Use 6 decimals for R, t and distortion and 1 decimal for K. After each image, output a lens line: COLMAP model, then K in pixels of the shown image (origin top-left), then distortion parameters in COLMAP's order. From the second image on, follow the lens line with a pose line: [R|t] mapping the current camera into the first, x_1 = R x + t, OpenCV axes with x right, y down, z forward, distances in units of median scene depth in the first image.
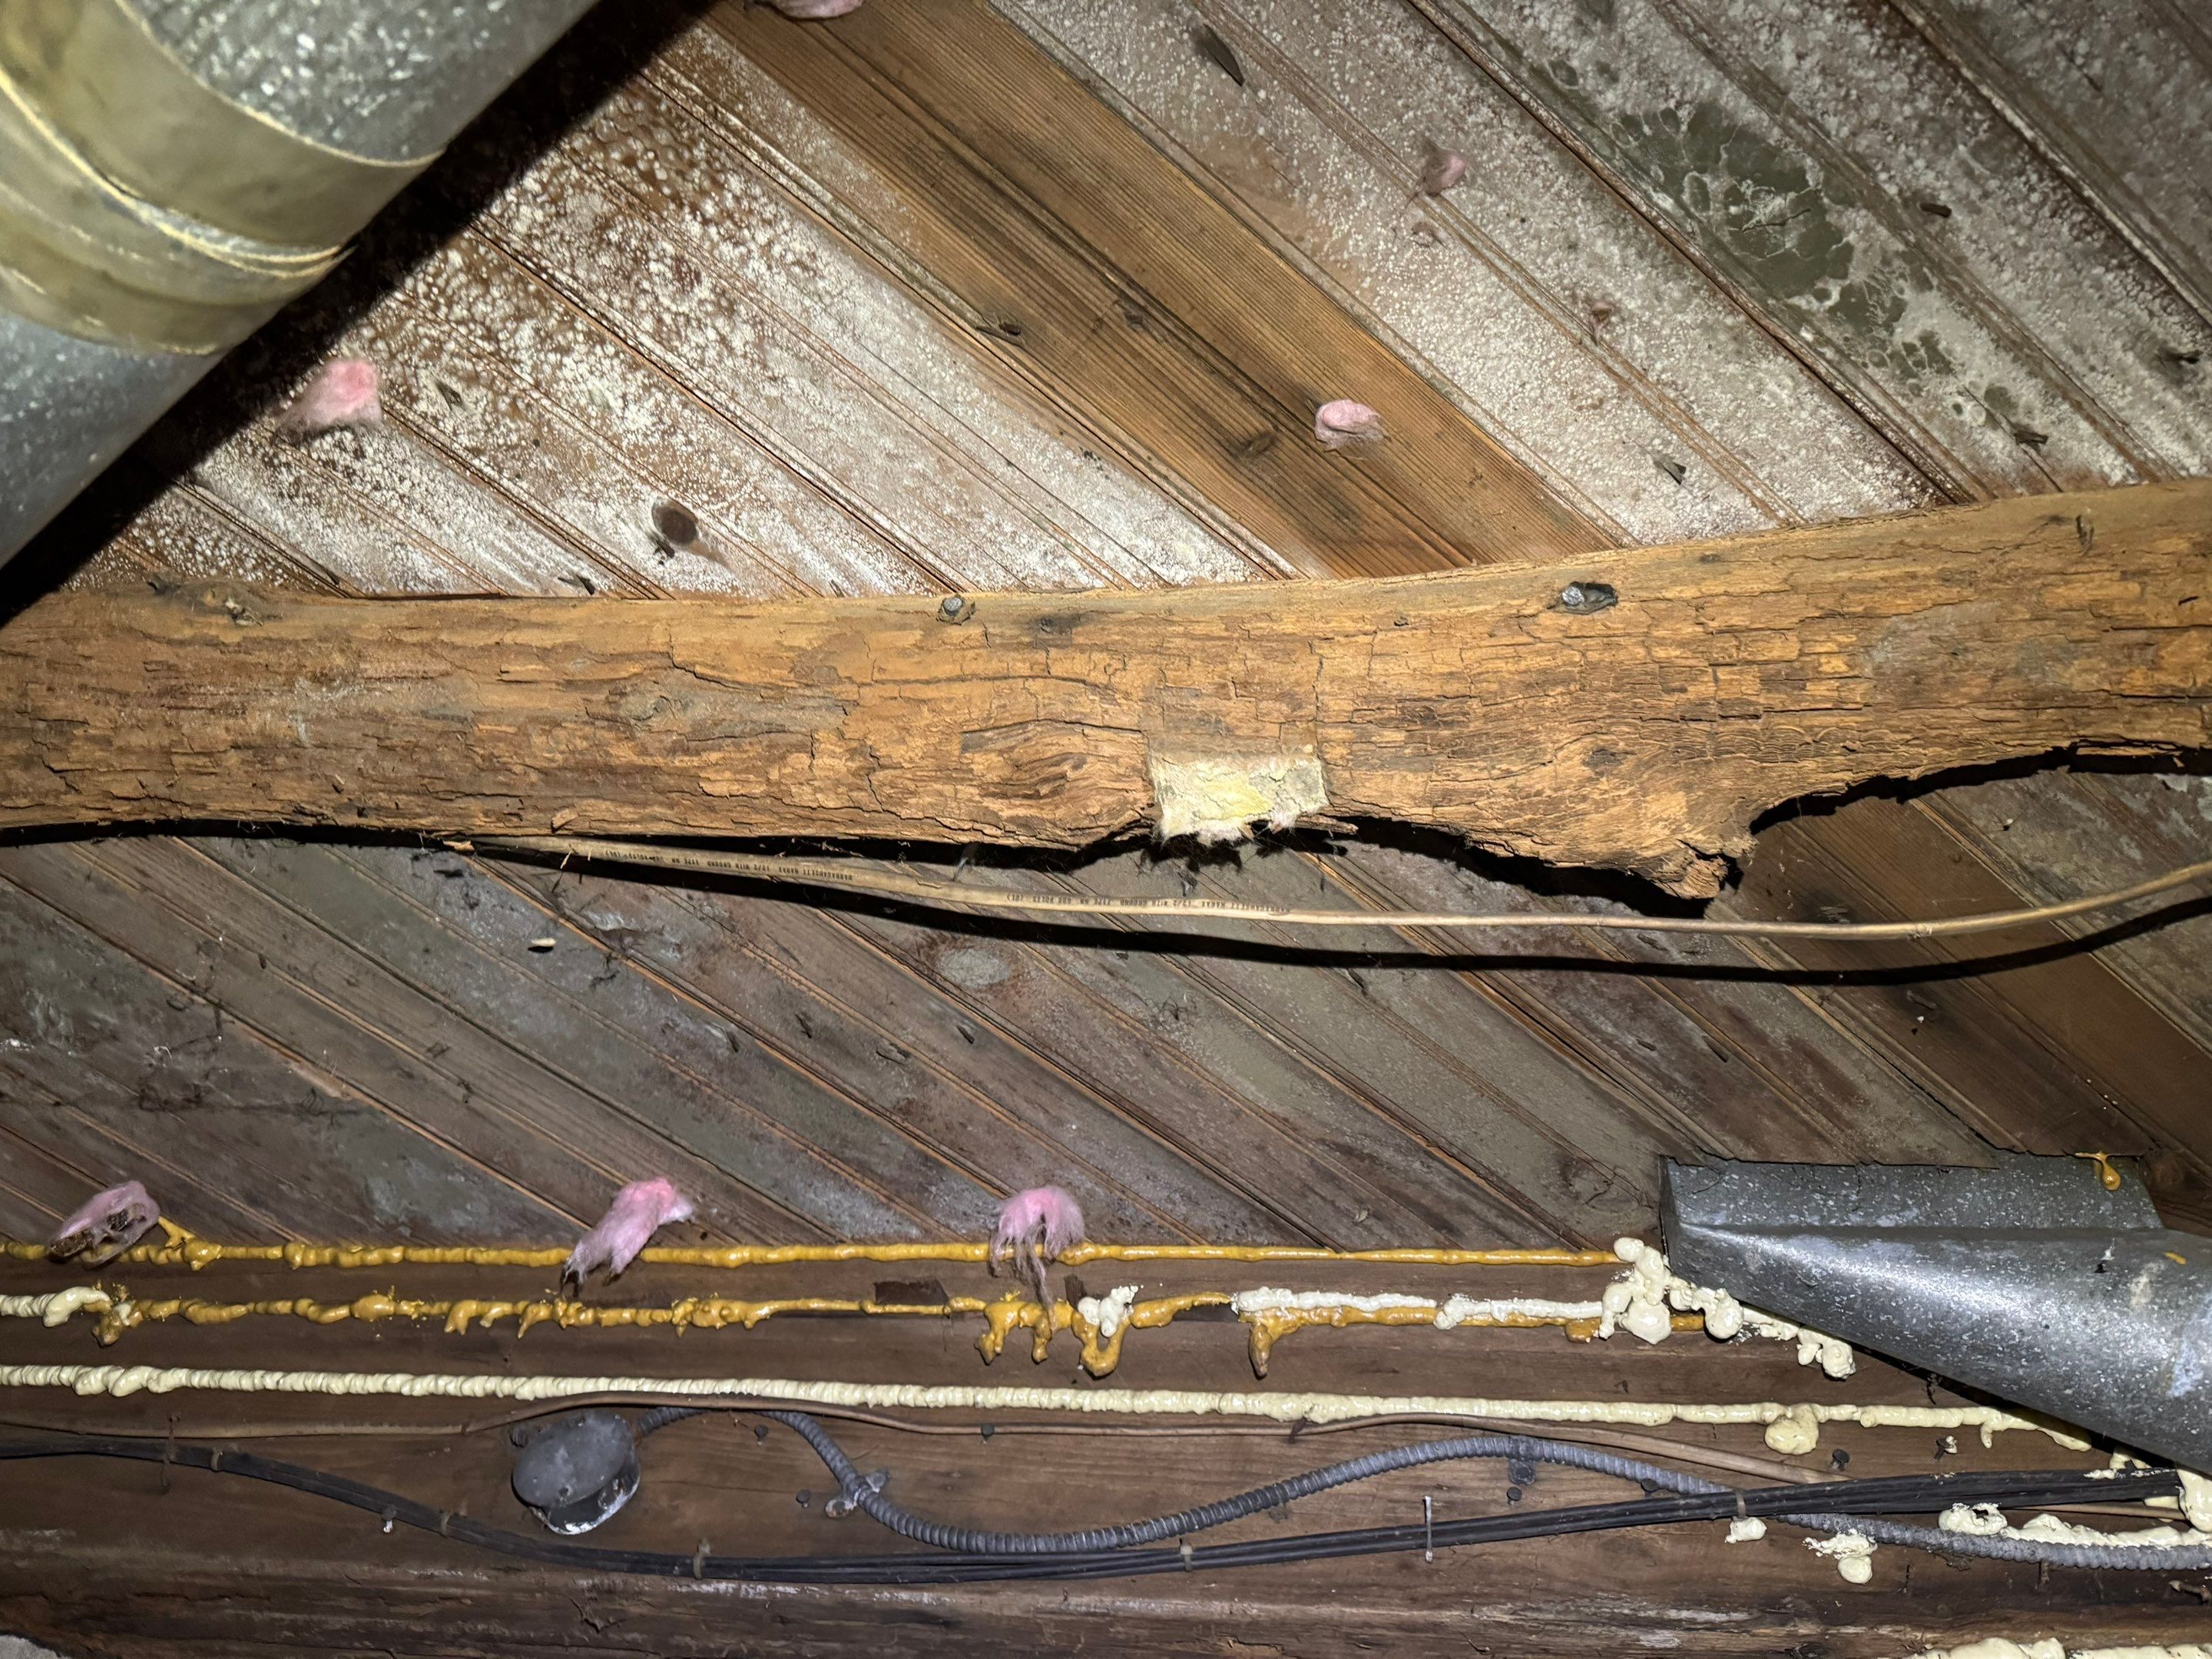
lens RADIAL K [[1585.0, 0, 1106.0], [0, 1585.0, 829.5], [0, 0, 1]] dist [-0.000999, -0.007396]
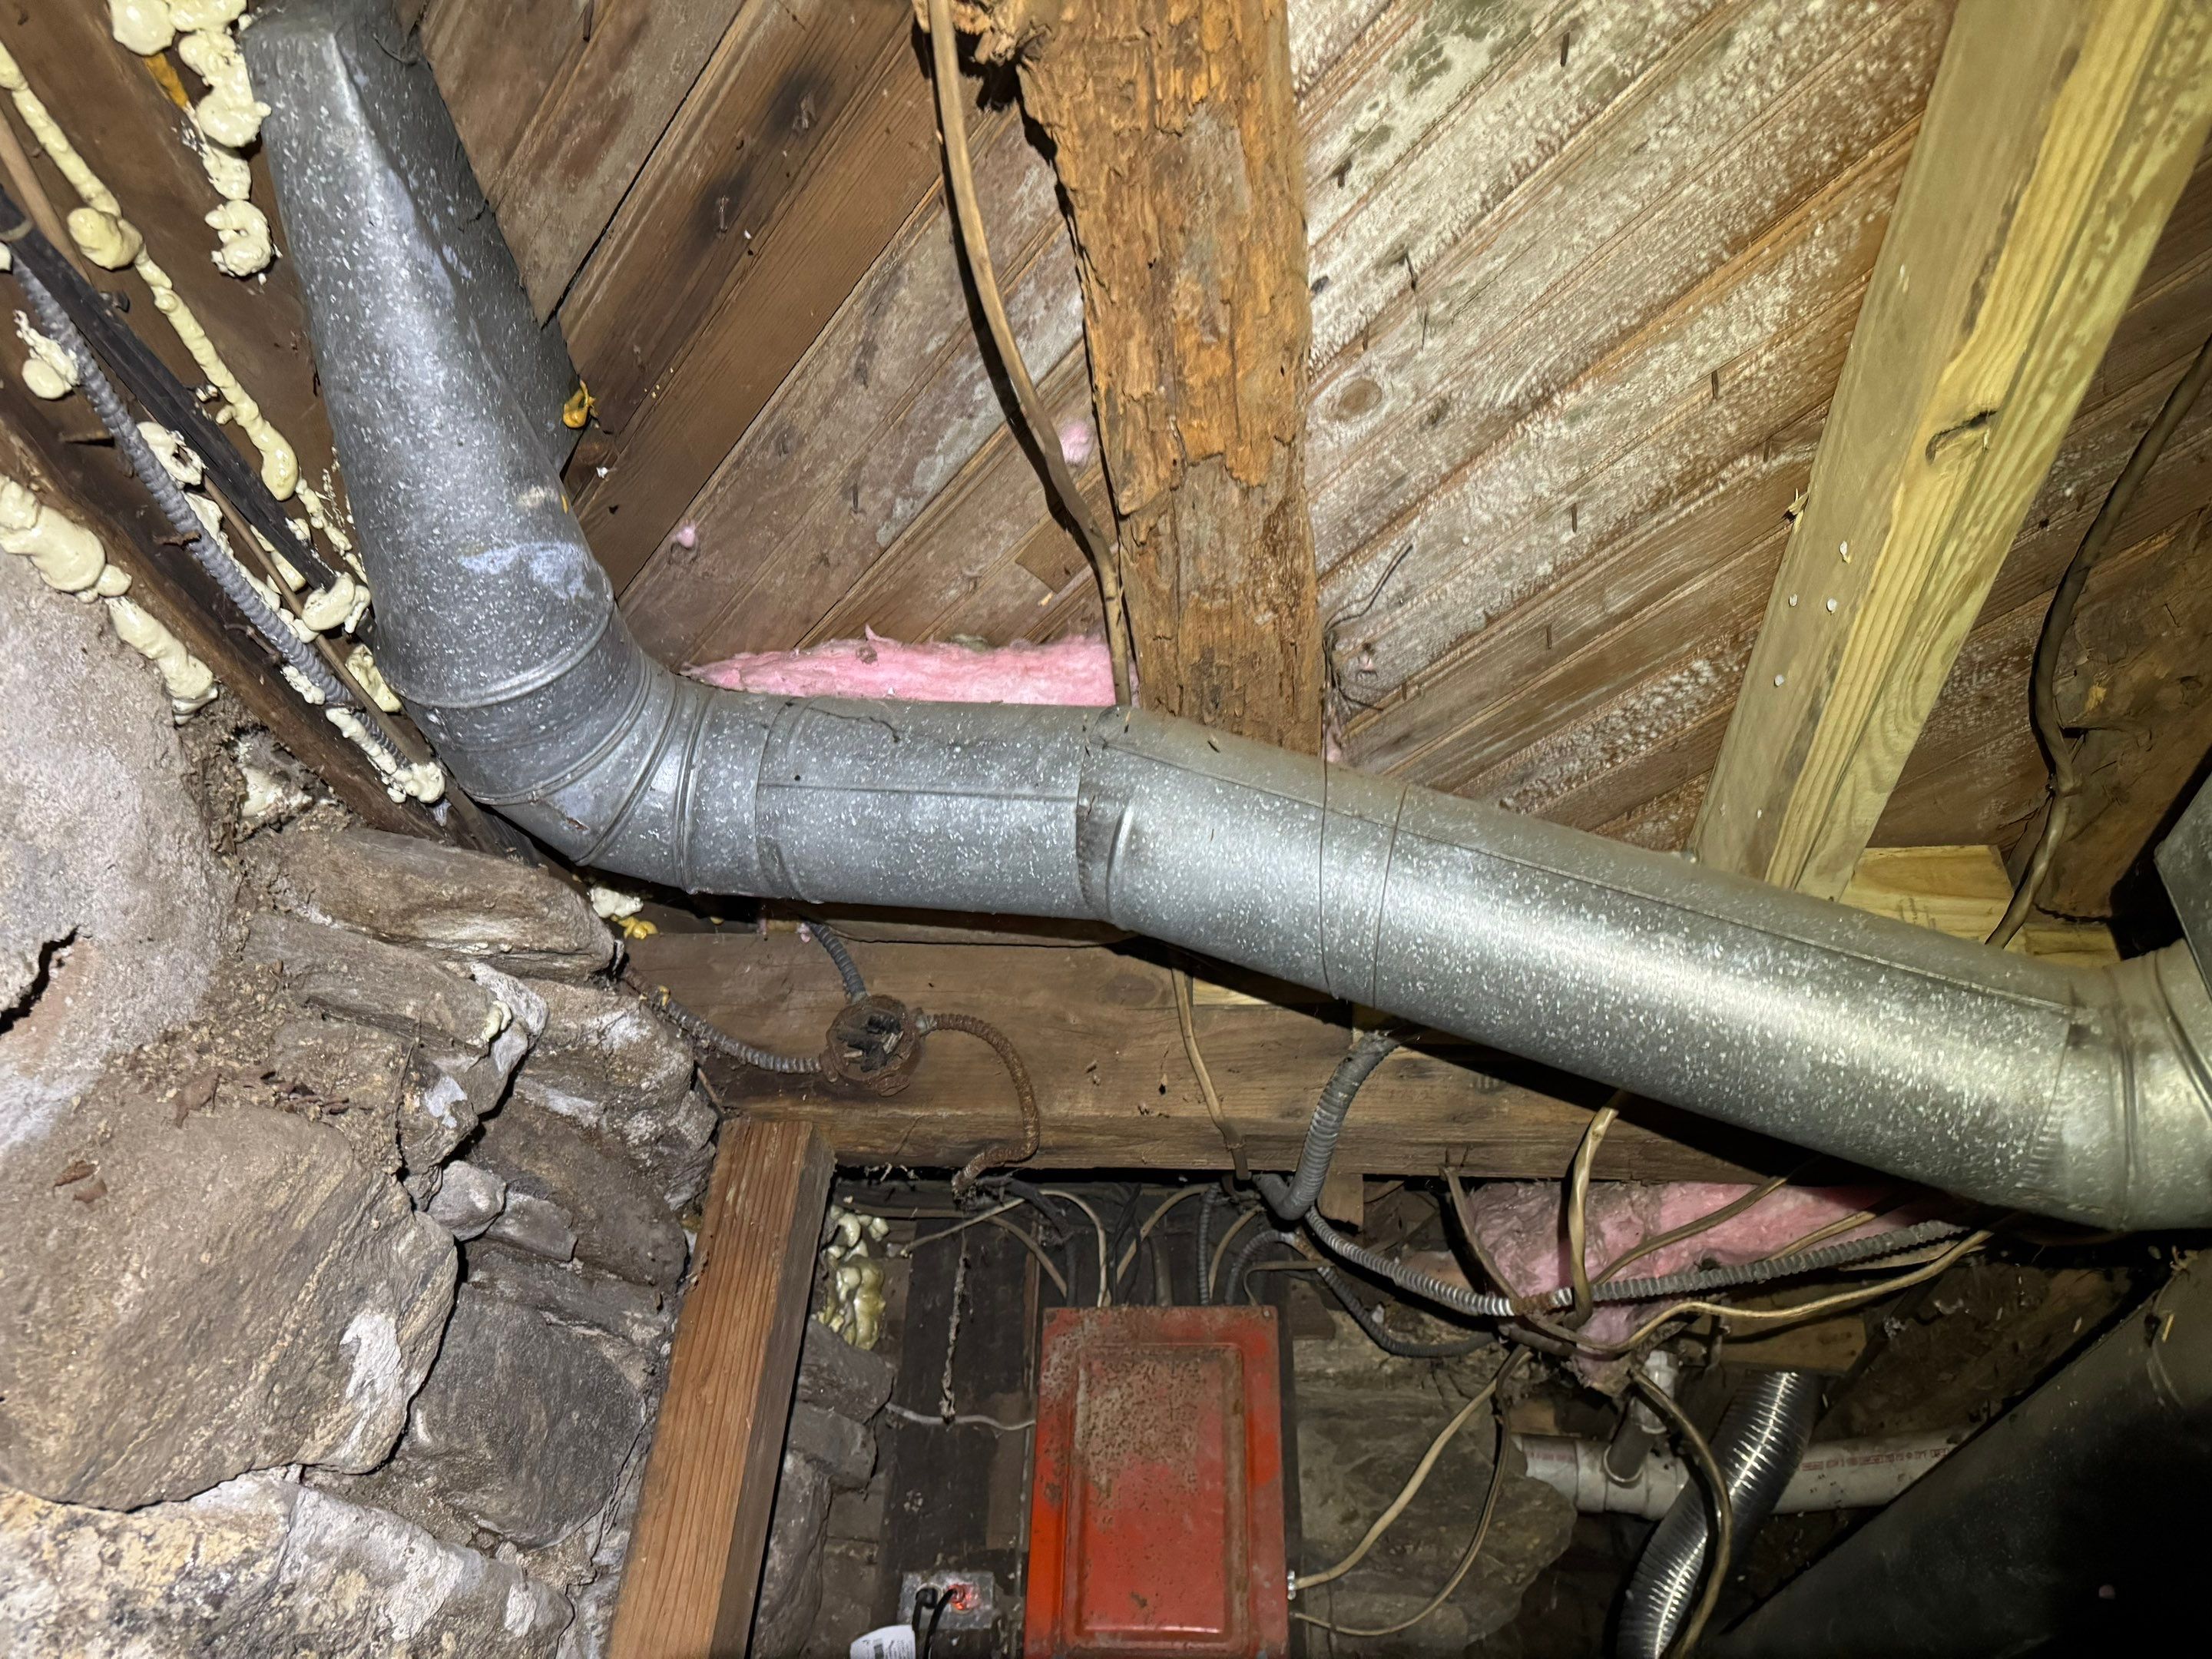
lens RADIAL K [[1585.0, 0, 1106.0], [0, 1585.0, 829.5], [0, 0, 1]] dist [-0.000999, -0.007396]
pose [[-0.005585, 0.475402, 0.879751, -0.147799], [-0.868079, 0.434412, -0.240260, 0.307236], [-0.496395, -0.765035, 0.410260, 0.226939]]
